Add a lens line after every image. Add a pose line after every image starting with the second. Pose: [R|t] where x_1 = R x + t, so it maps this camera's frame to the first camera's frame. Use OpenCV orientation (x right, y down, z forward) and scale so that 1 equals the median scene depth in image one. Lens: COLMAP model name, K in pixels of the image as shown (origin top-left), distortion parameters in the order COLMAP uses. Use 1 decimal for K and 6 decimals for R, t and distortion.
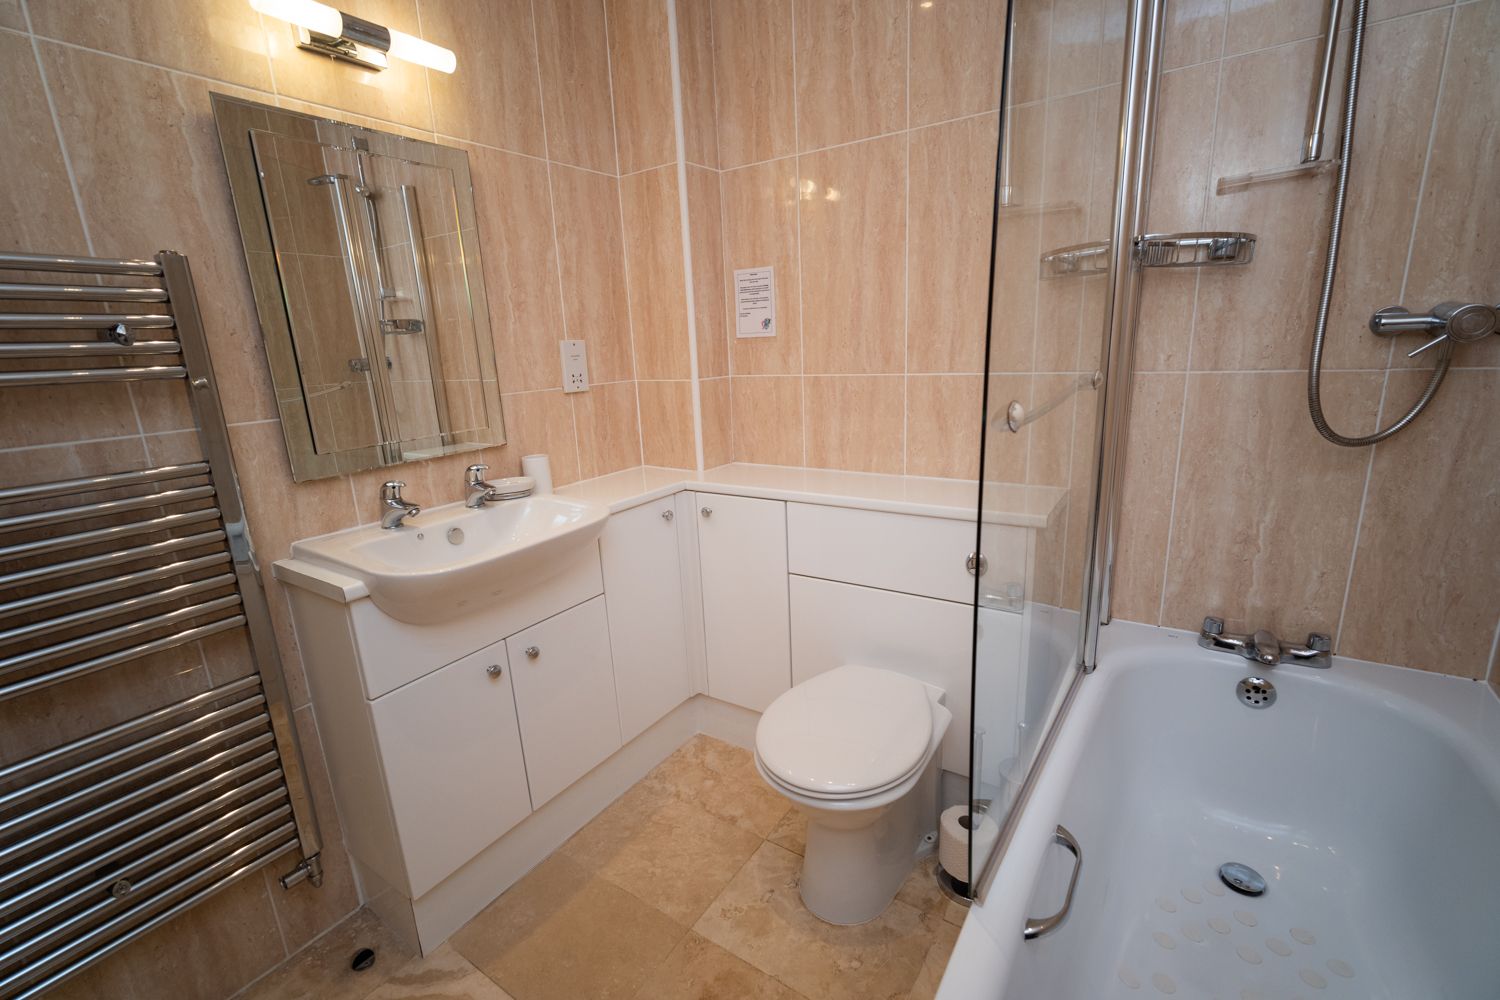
lens RADIAL K [[667.3, 0, 750.0], [0, 667.3, 500.0], [0, 0, 1]] dist [-0.000216, 0.000274]
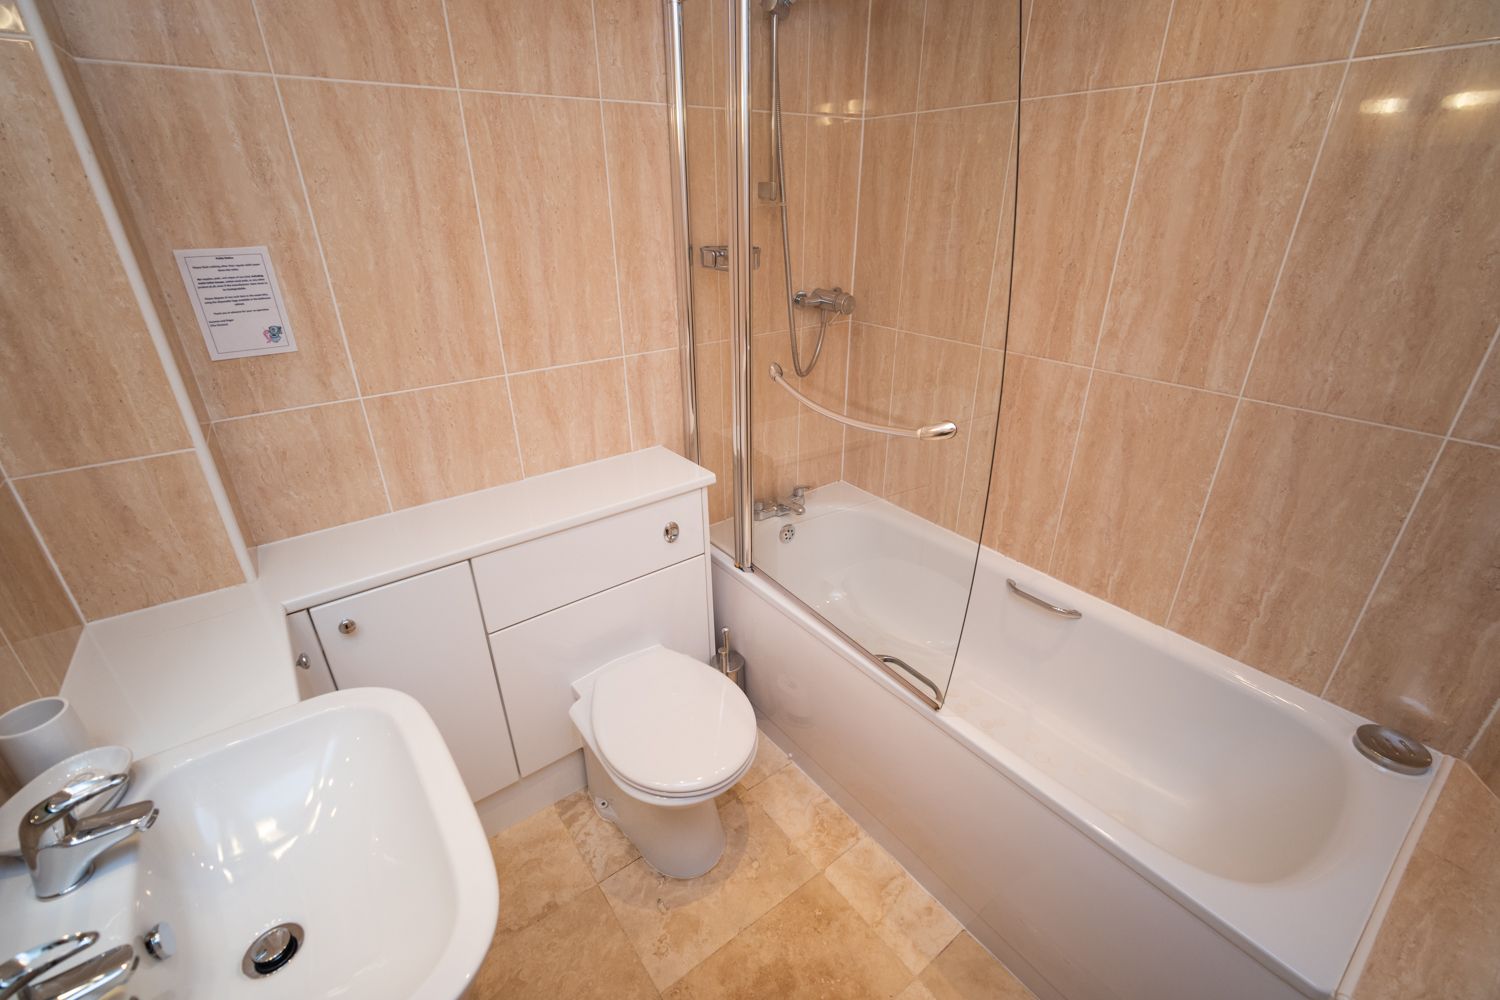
lens RADIAL K [[667.3, 0, 750.0], [0, 667.3, 500.0], [0, 0, 1]] dist [-0.000216, 0.000274]
pose [[0.317486, -0.363744, 0.875724, -0.528764], [0.212834, 0.927276, 0.307996, -0.244377], [-0.924069, 0.088599, 0.371814, 0.377897]]
